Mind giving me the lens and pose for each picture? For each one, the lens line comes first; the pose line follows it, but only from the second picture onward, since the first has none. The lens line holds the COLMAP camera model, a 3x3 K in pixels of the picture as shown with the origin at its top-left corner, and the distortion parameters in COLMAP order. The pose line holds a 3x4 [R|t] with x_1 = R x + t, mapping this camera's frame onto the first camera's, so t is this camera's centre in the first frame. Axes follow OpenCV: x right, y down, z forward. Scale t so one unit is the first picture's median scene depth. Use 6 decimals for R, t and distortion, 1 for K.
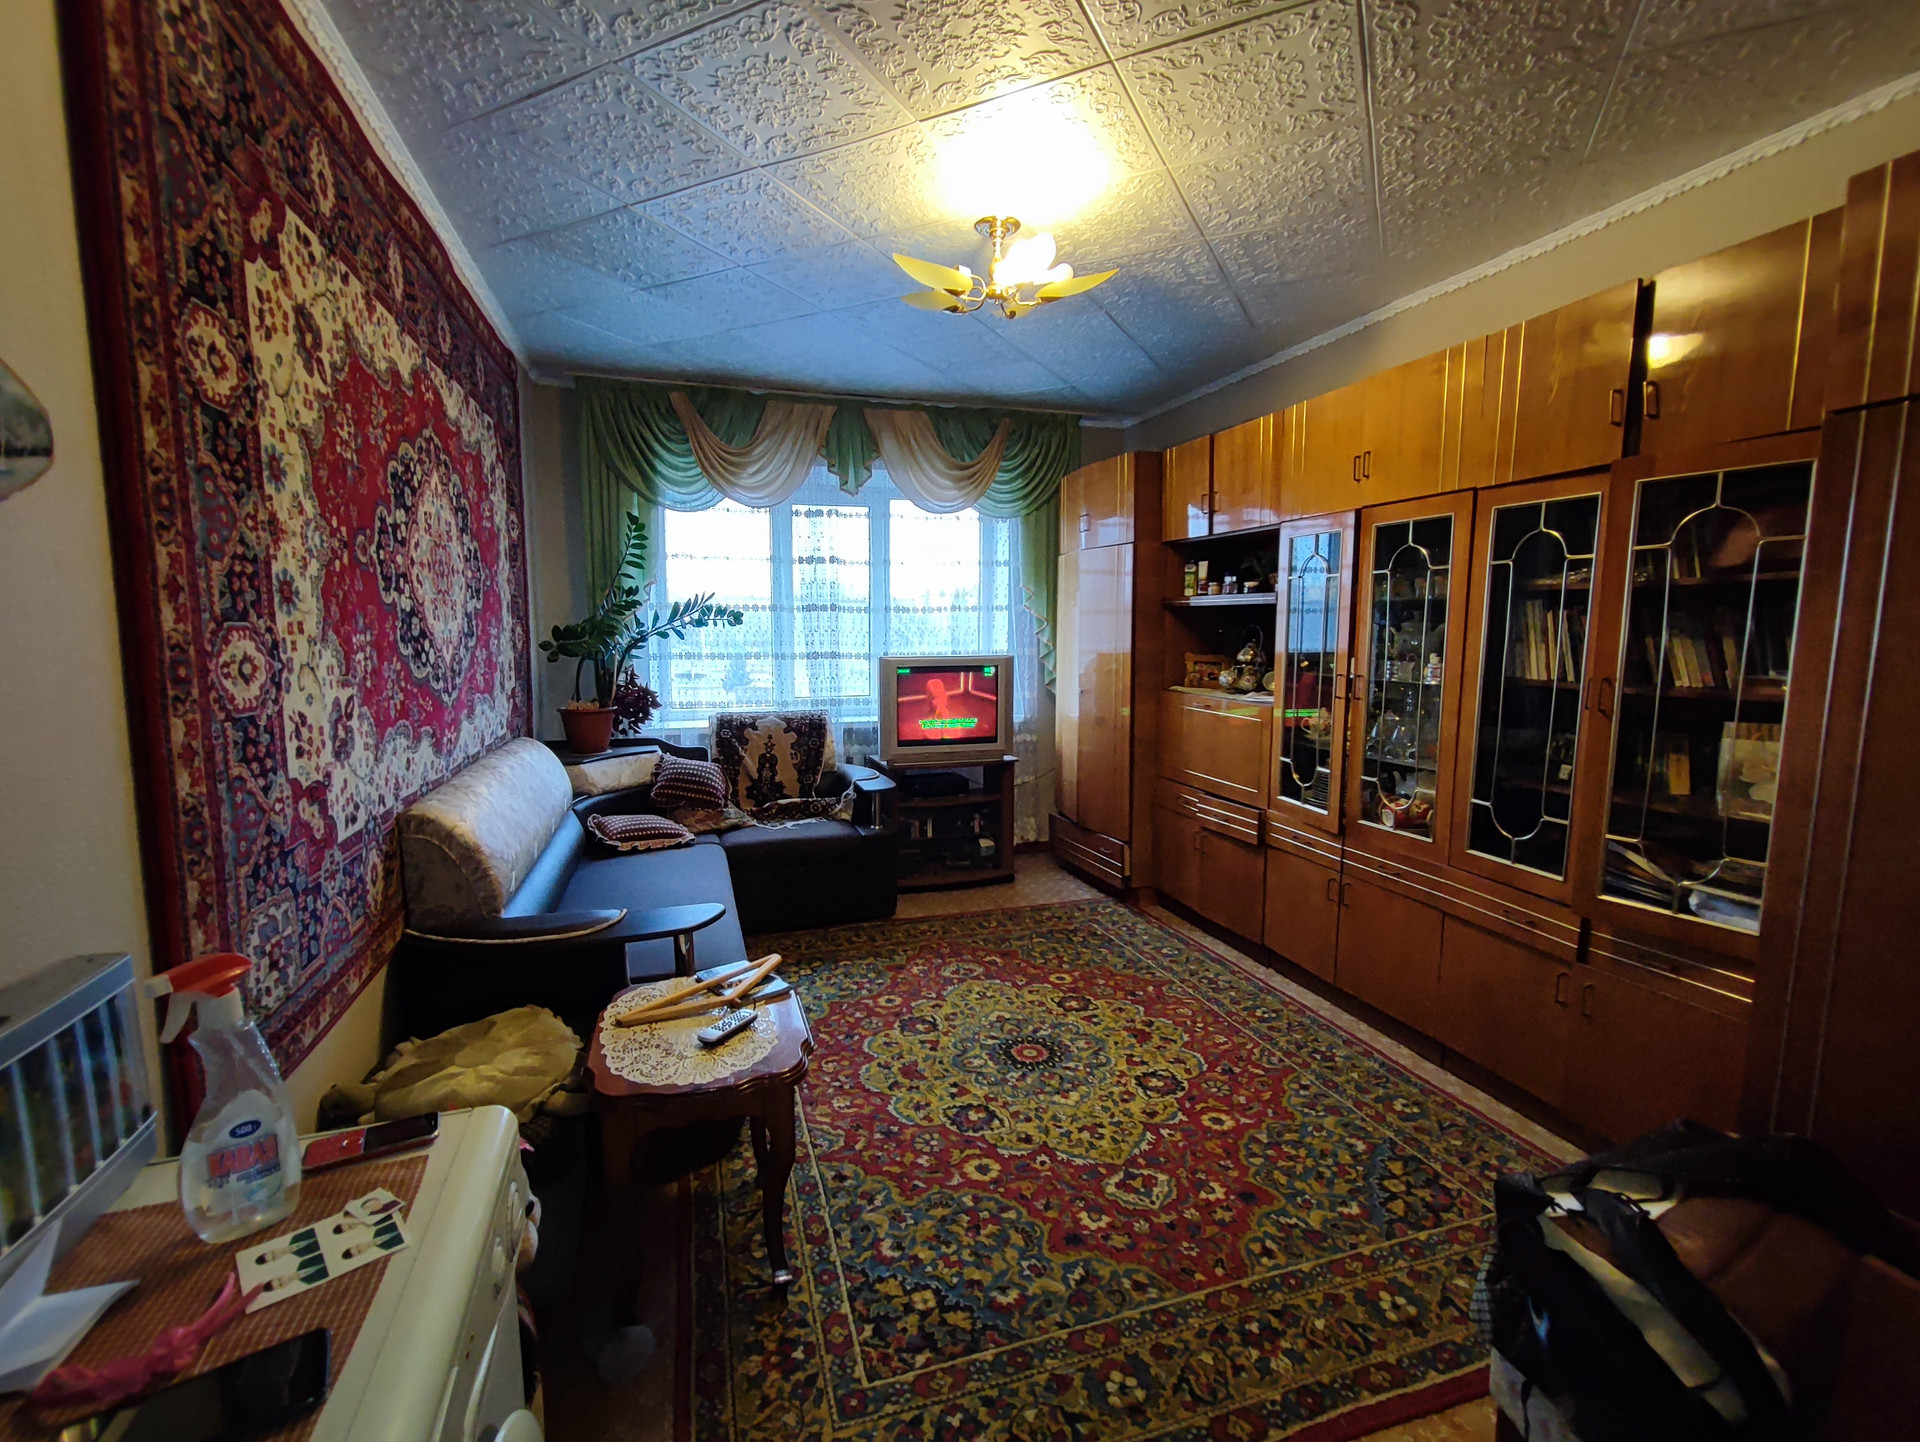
lens RADIAL K [[859.4, 0, 945.6], [0, 859.4, 729.5], [0, 0, 1]] dist [-0.007854, 0.006756]
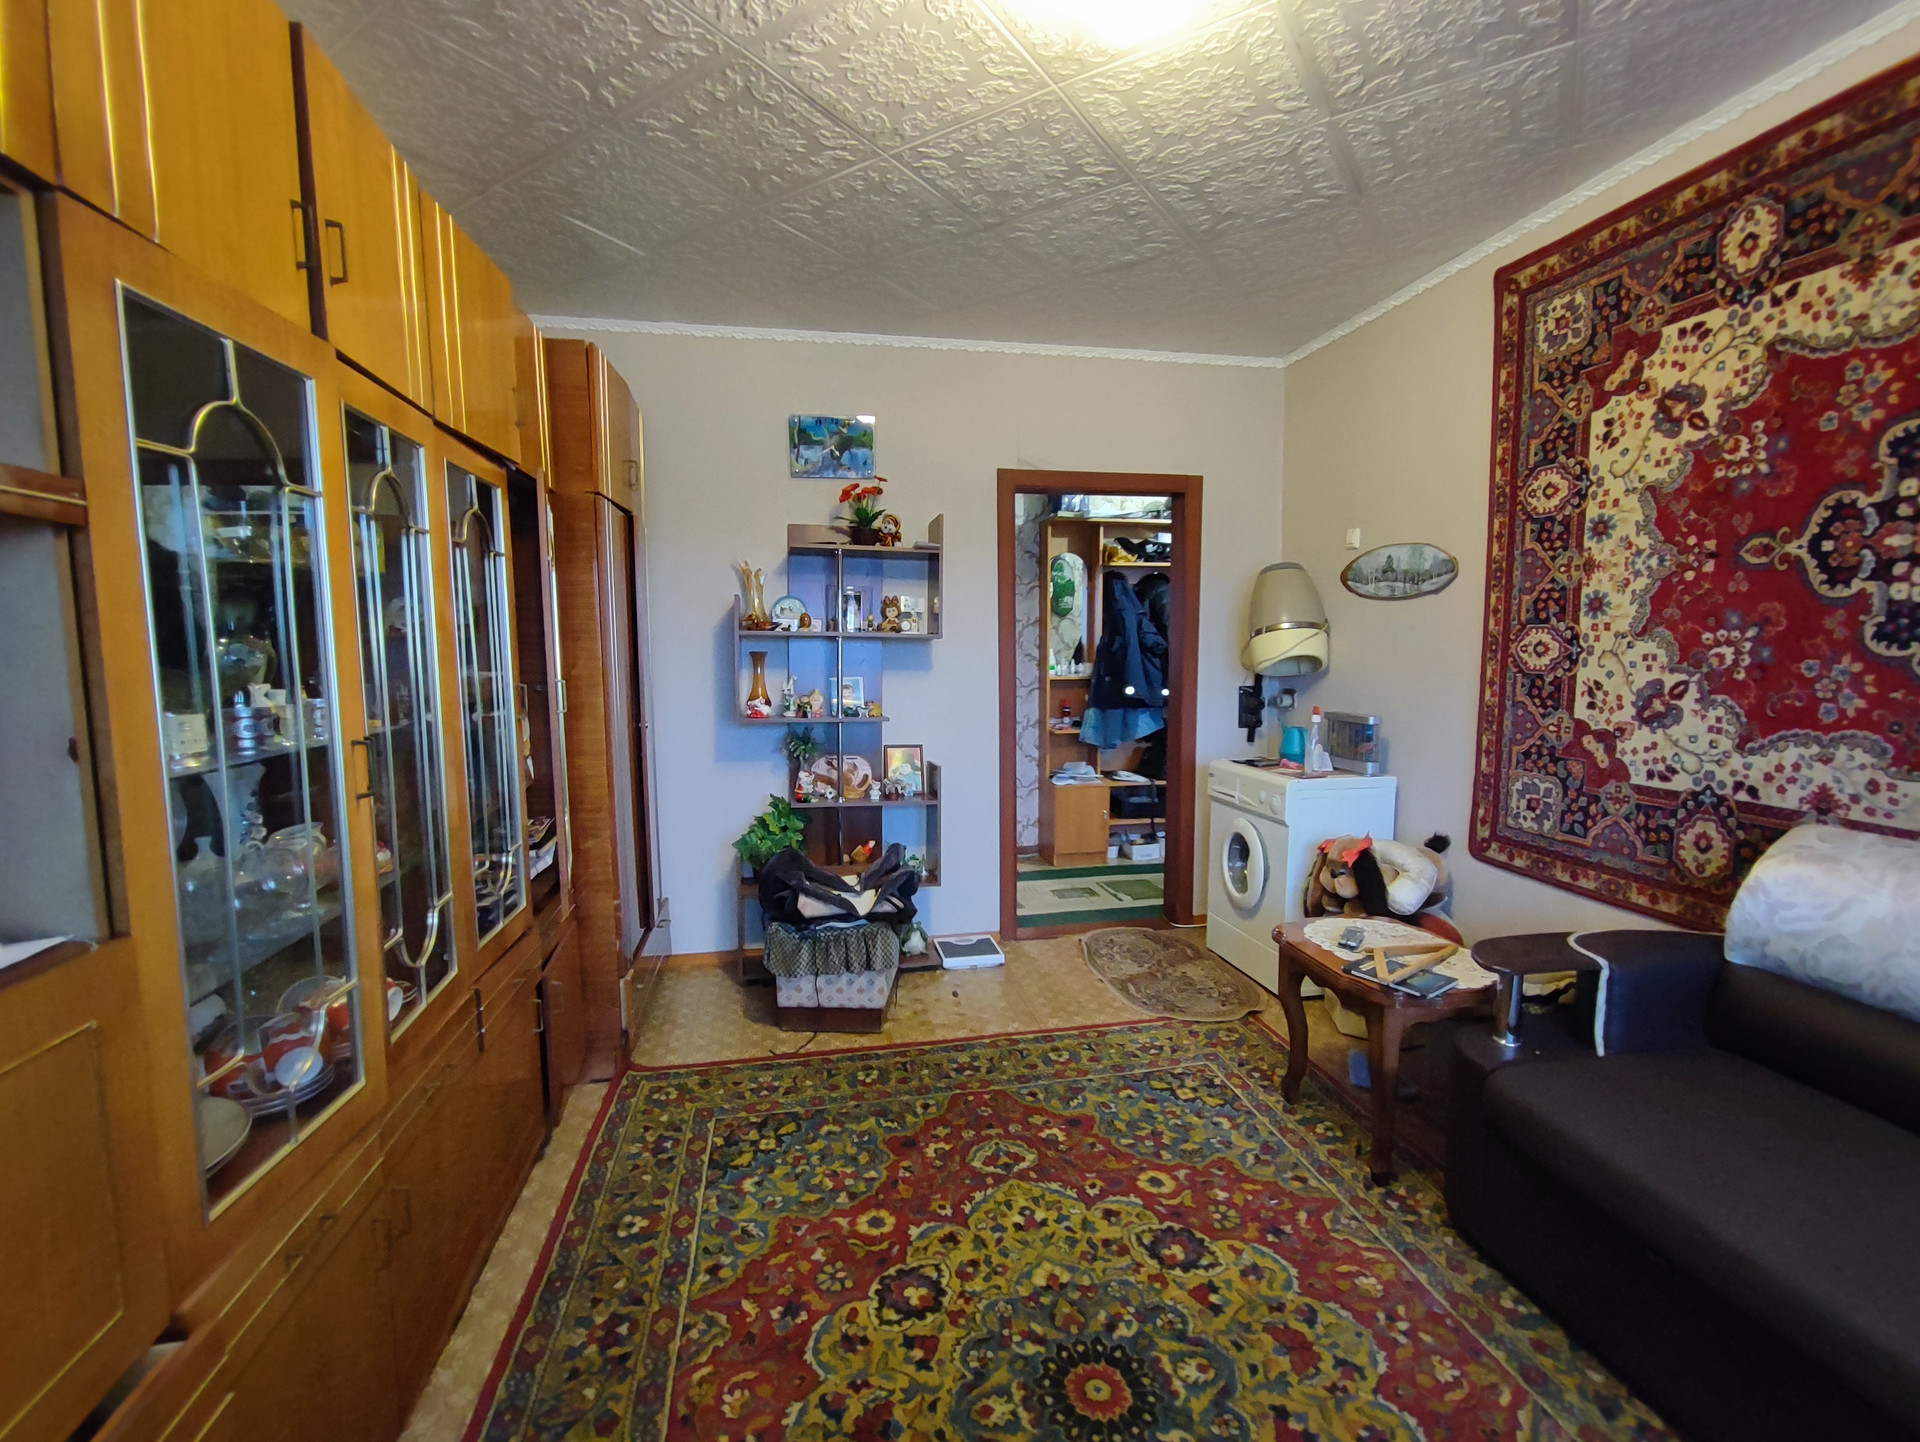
lens RADIAL K [[859.4, 0, 954.1], [0, 859.4, 728.5], [0, 0, 1]] dist [-0.007854, 0.006756]
pose [[-0.994548, -0.005947, 0.104114, 0.172778], [0.017600, 0.974481, 0.223780, -0.213060], [-0.102788, 0.224392, -0.969063, 1.850186]]
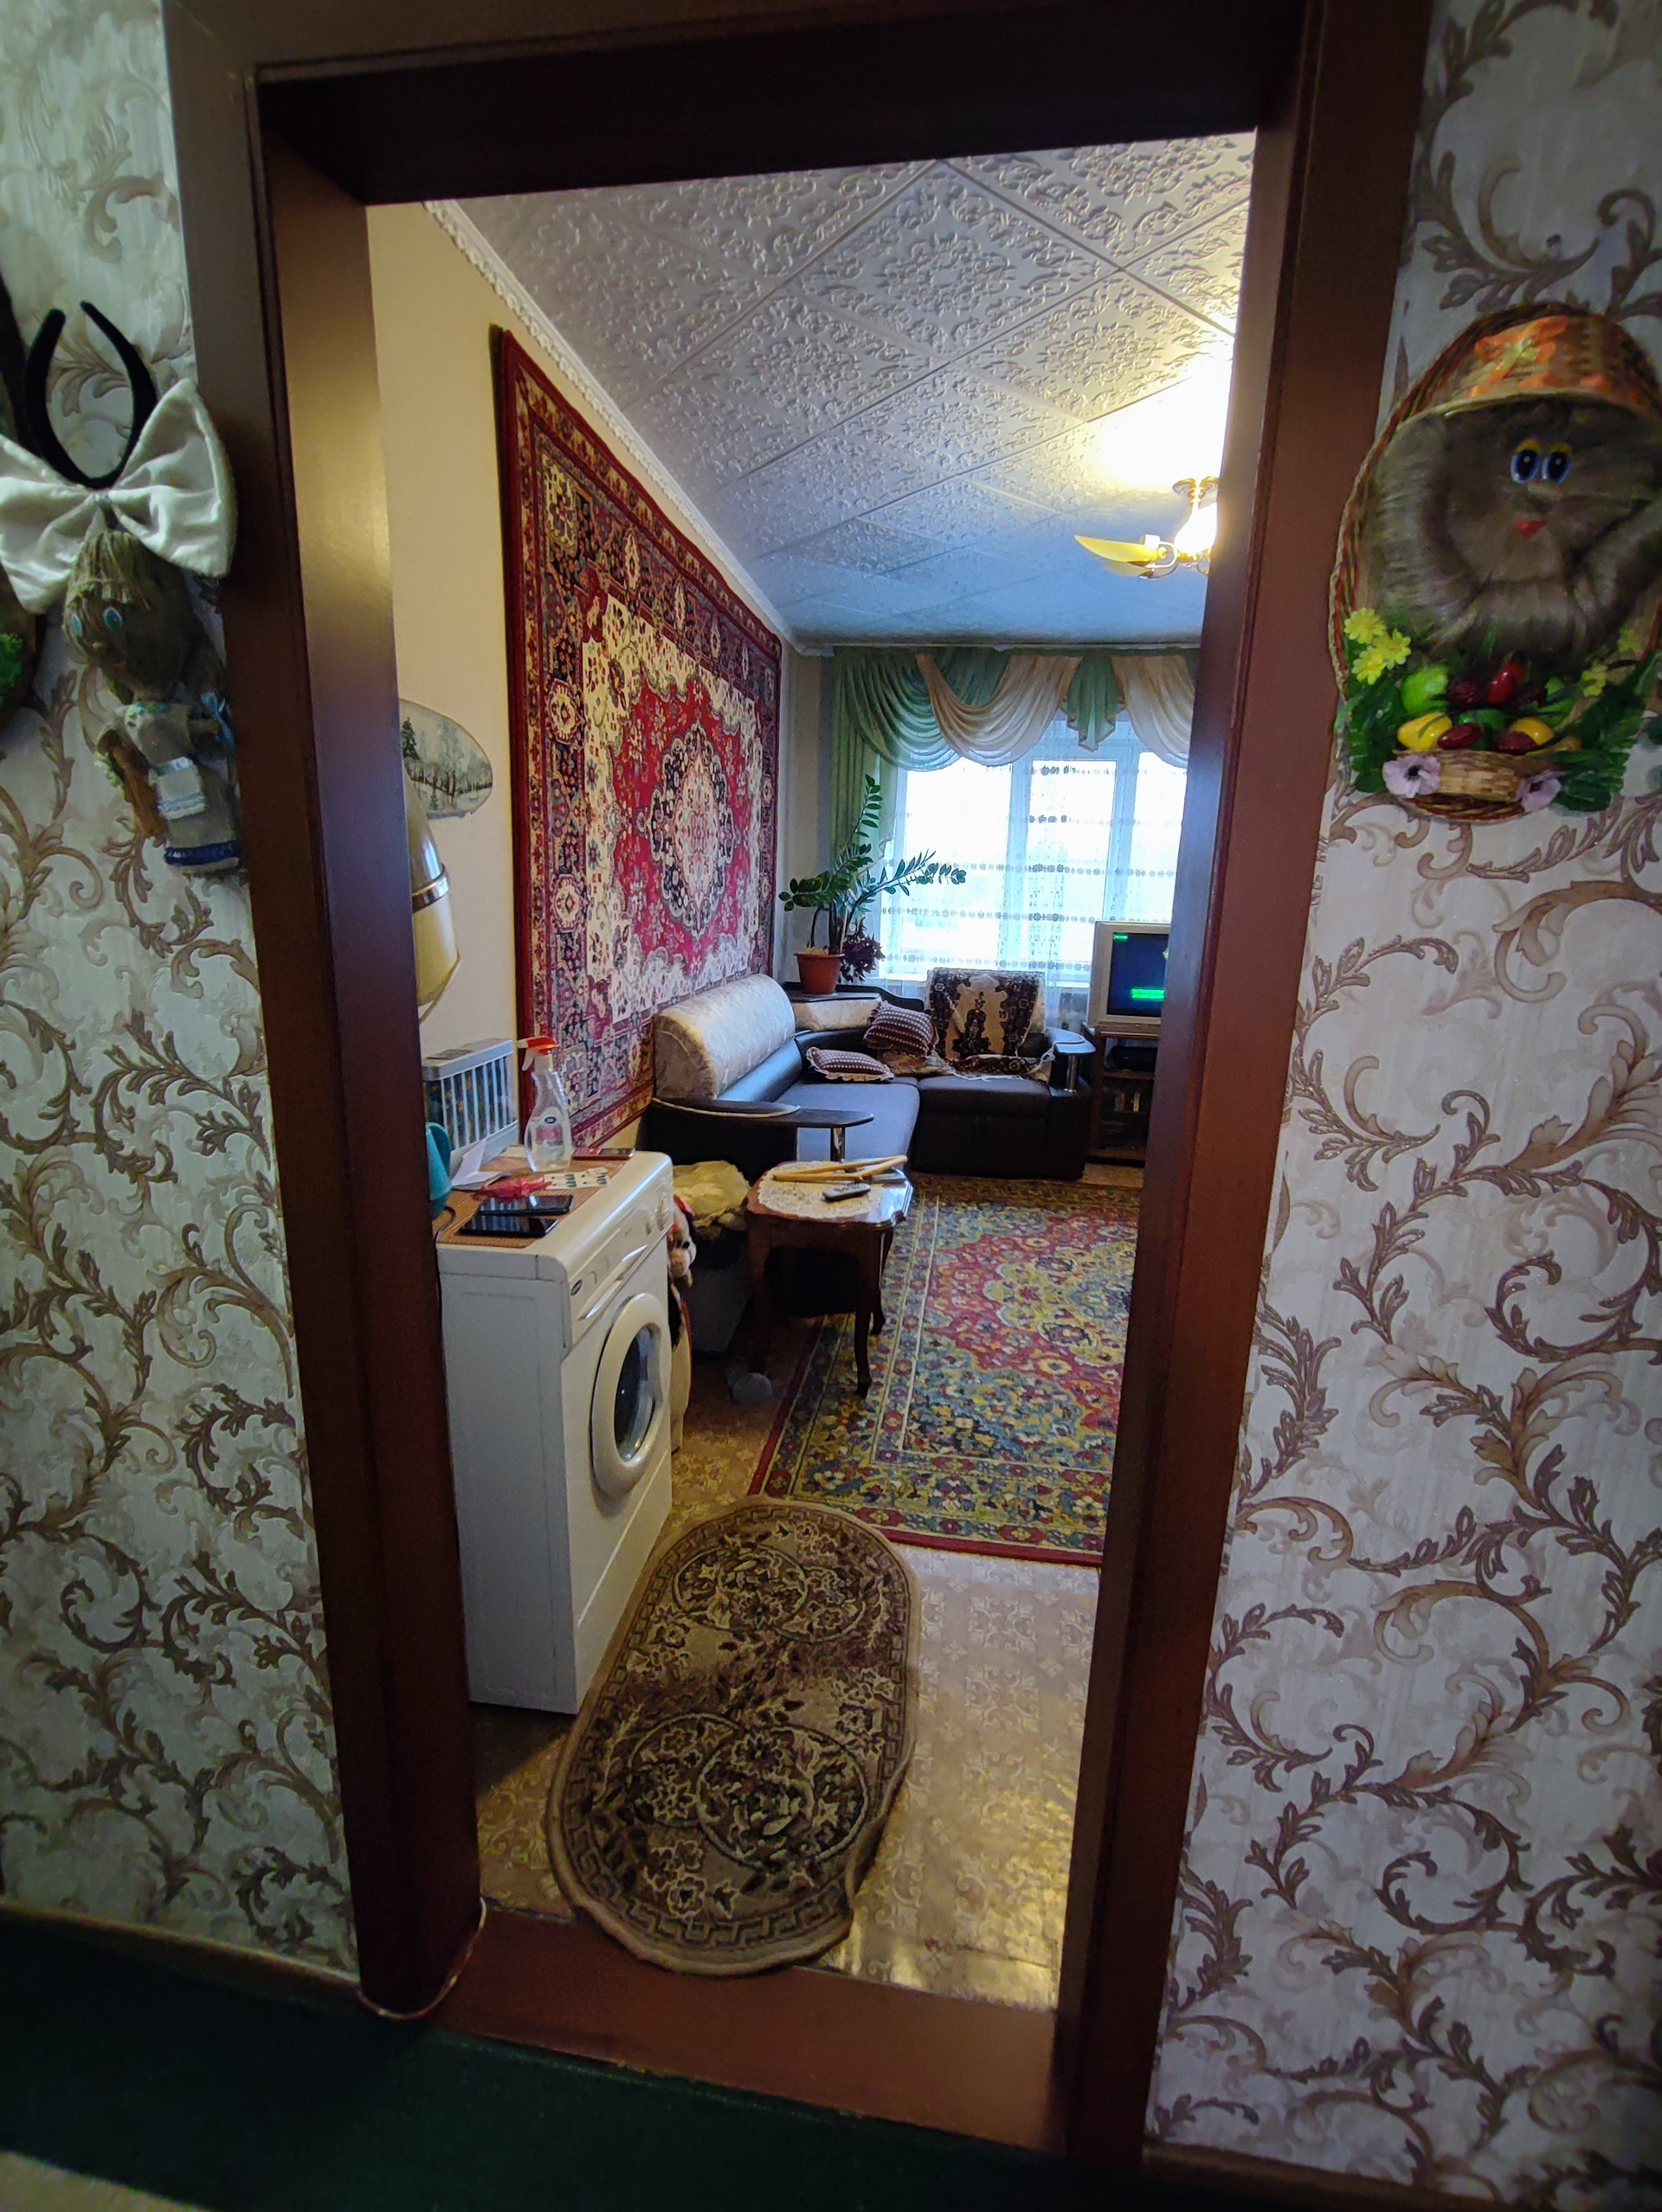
lens RADIAL K [[990.2, 0, 819.9], [0, 990.2, 1088.5], [0, 0, 1]] dist [-0.007854, 0.006756]
pose [[0.897526, 0.116338, -0.425338, 0.282254], [-0.079842, 0.991501, 0.102716, 0.029357], [0.433673, -0.058230, 0.899187, -0.314350]]
